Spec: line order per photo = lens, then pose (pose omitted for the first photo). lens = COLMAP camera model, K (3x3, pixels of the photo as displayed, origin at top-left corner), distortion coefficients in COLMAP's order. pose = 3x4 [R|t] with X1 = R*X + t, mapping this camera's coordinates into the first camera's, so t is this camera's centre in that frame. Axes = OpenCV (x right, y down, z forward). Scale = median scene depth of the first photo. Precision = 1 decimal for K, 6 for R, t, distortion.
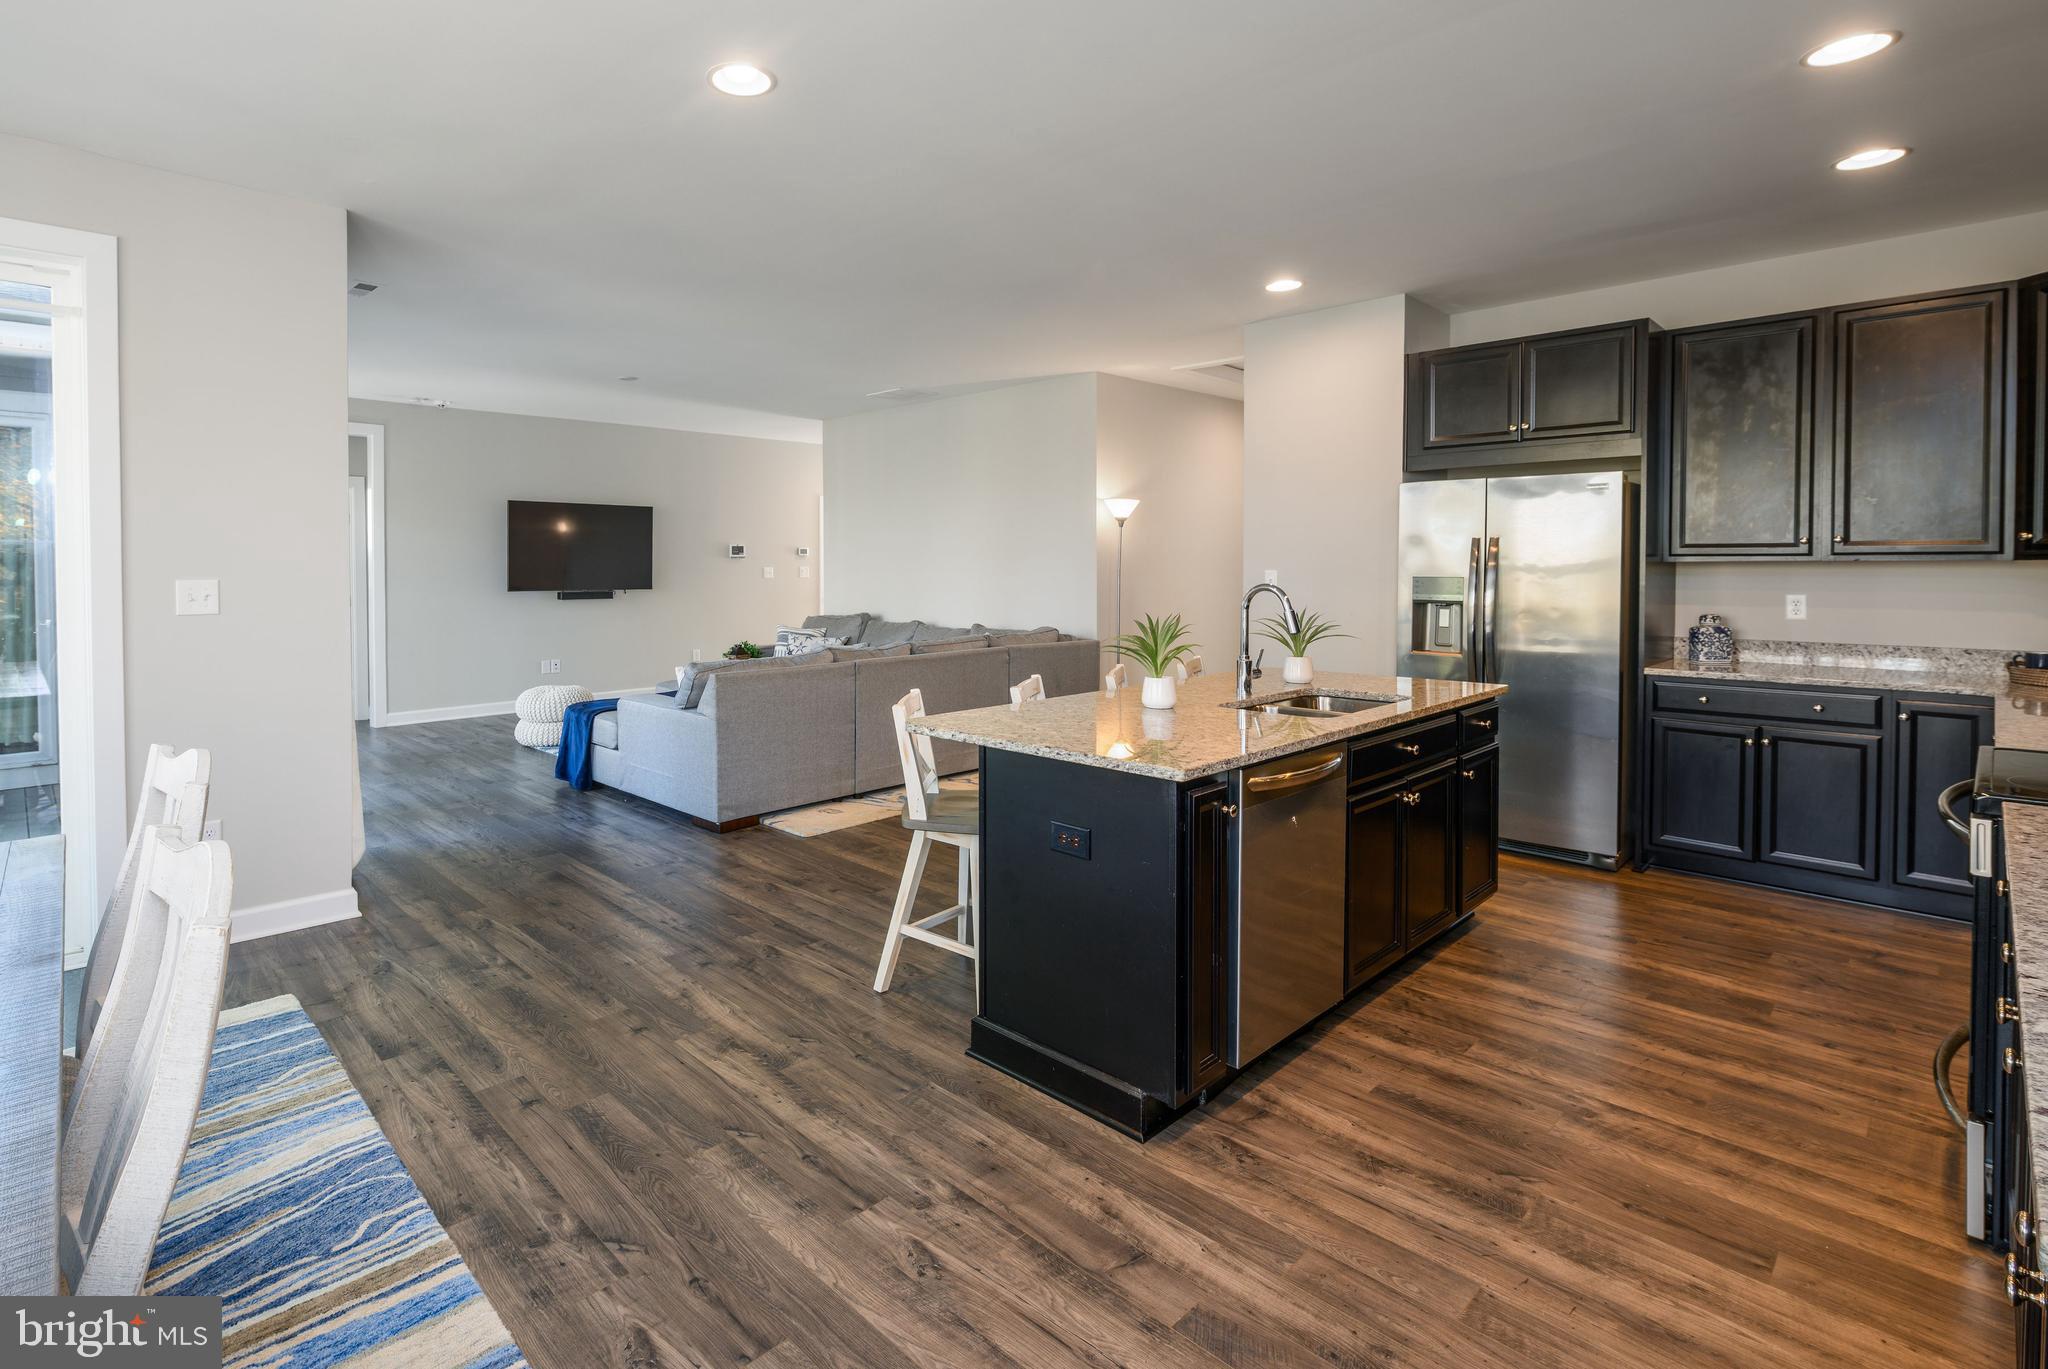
lens RADIAL K [[988.5, 0, 886.7], [0, 988.5, 586.7], [0, 0, 1]] dist [-0.002086, 0.000945]
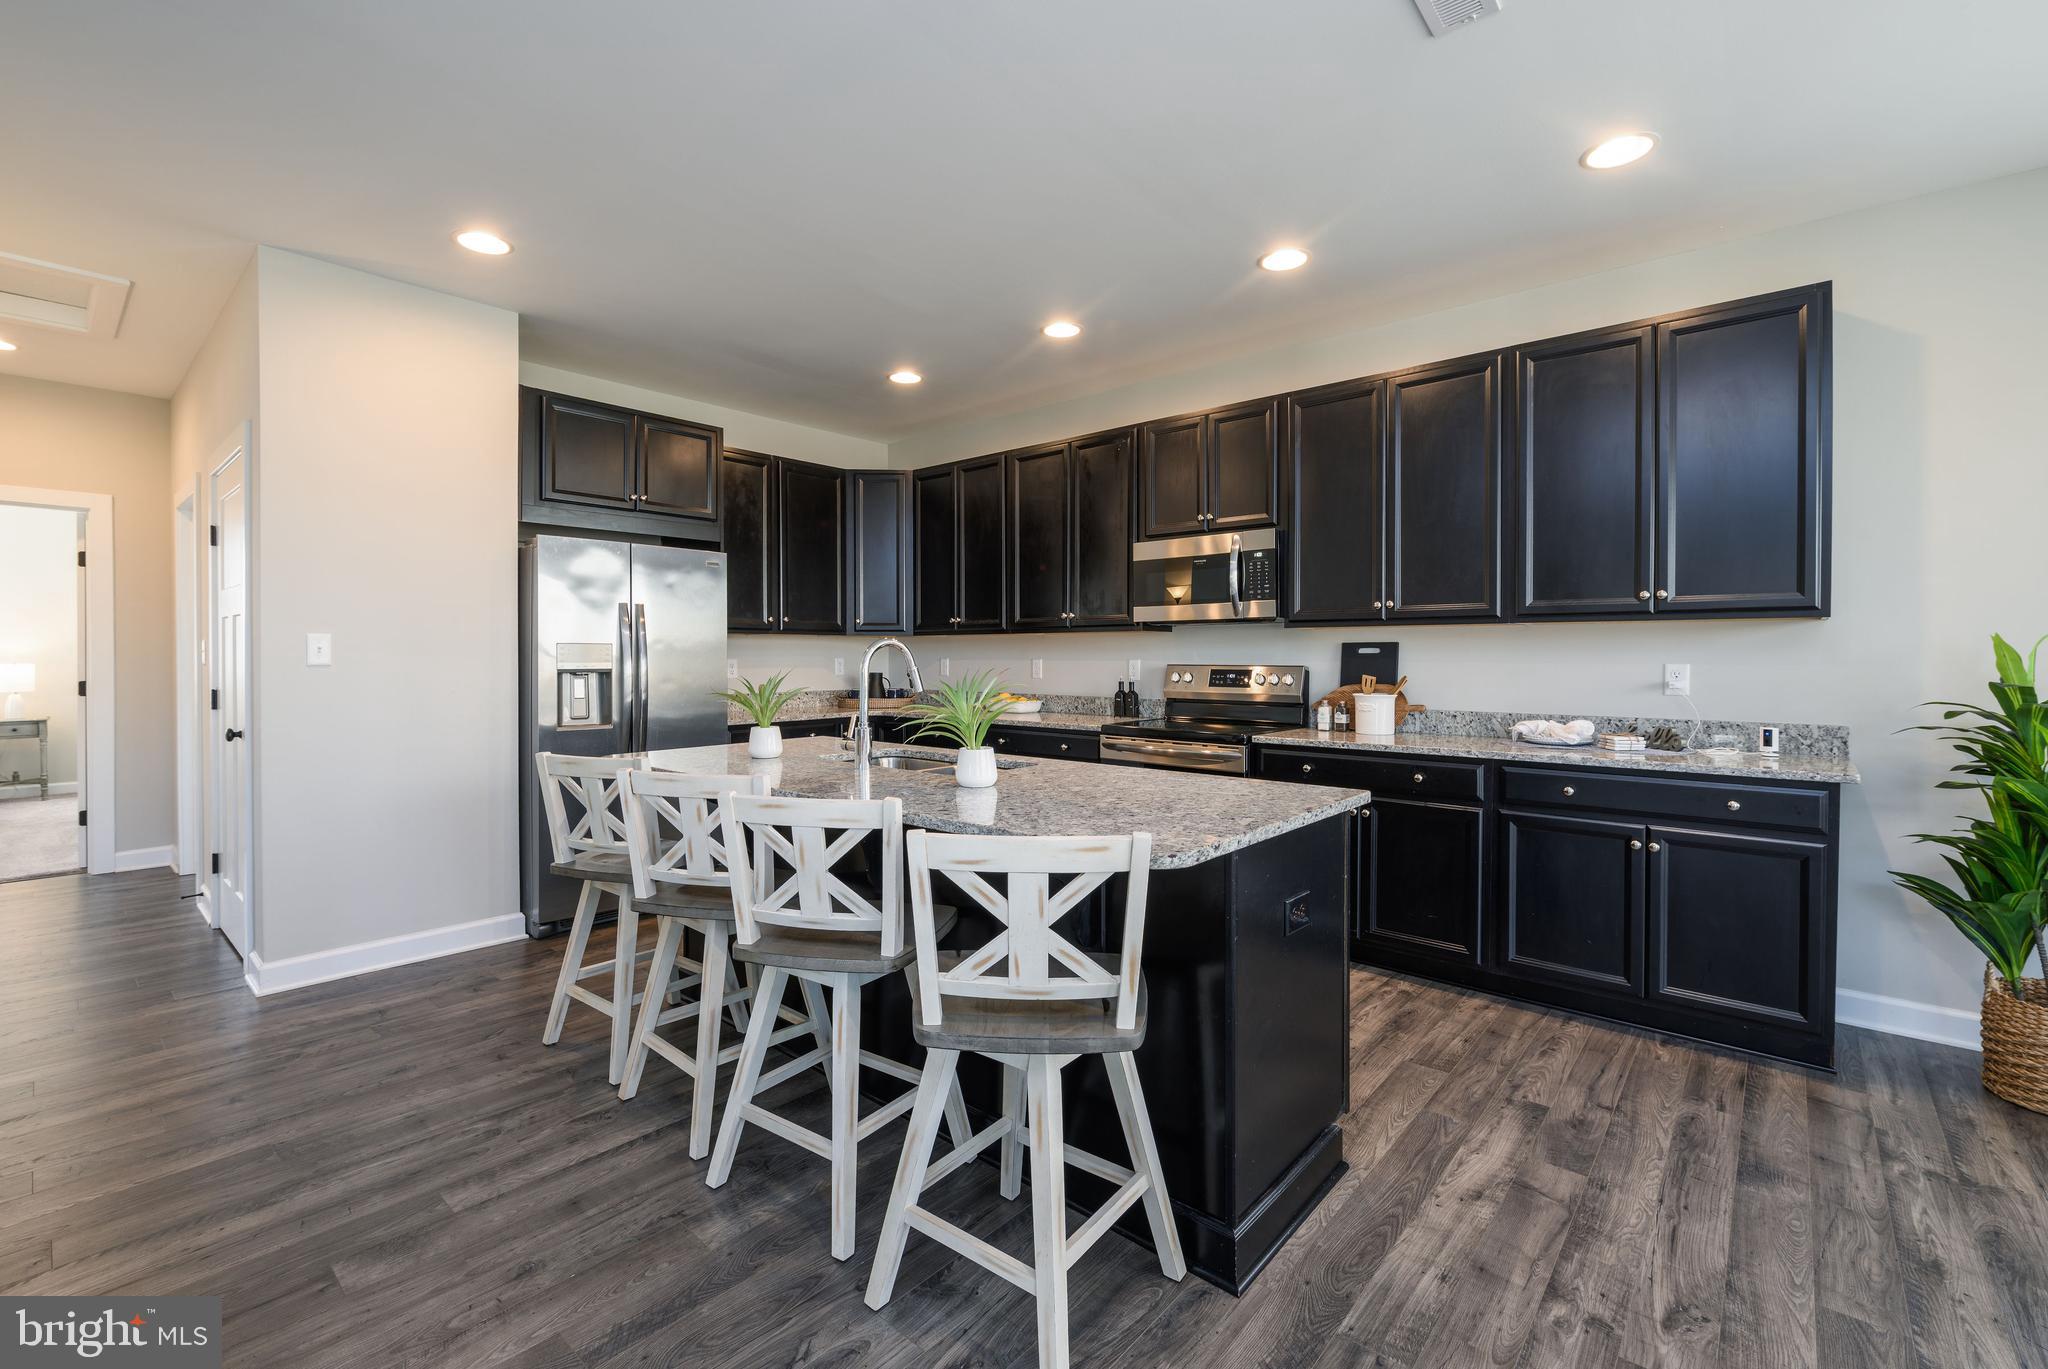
lens RADIAL K [[874.1, 0, 1012.4], [0, 874.1, 664.5], [0, 0, 1]] dist [-0.003748, 0.000495]
pose [[-0.111674, -0.006968, 0.993720, -0.338524], [0.024355, 0.999656, 0.009747, 0.013194], [-0.993446, 0.025291, -0.111466, 0.810465]]
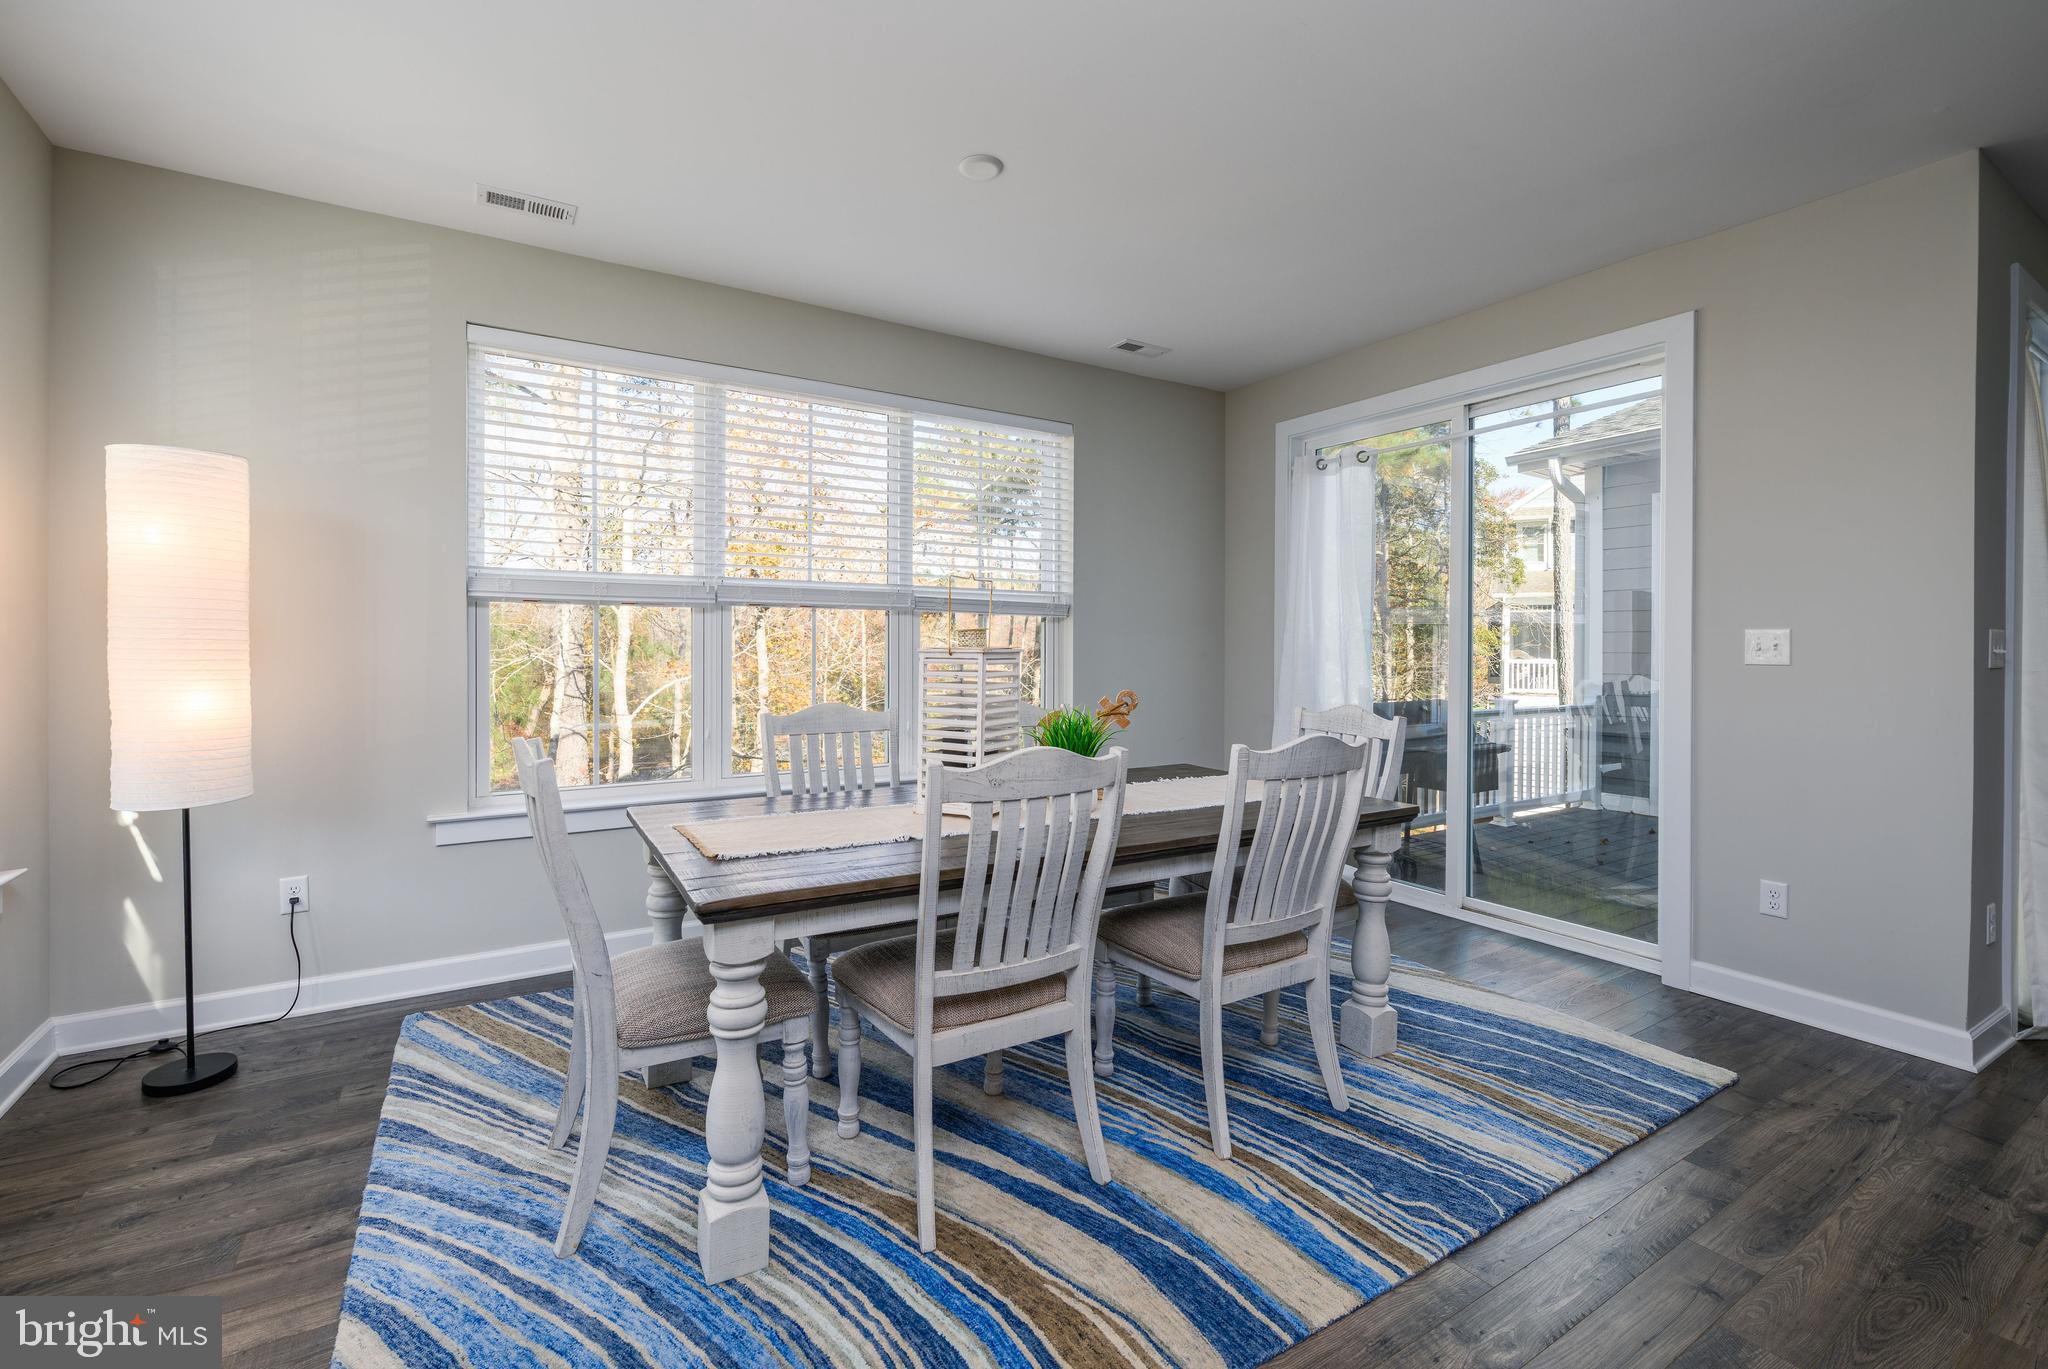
lens RADIAL K [[874.1, 0, 983.2], [0, 874.1, 657.1], [0, 0, 1]] dist [-0.003748, 0.000495]
pose [[-0.179421, 0.018531, -0.983598, 0.237800], [-0.030722, 0.999229, 0.024429, 0.019668], [0.983293, 0.034601, -0.178713, 0.332751]]
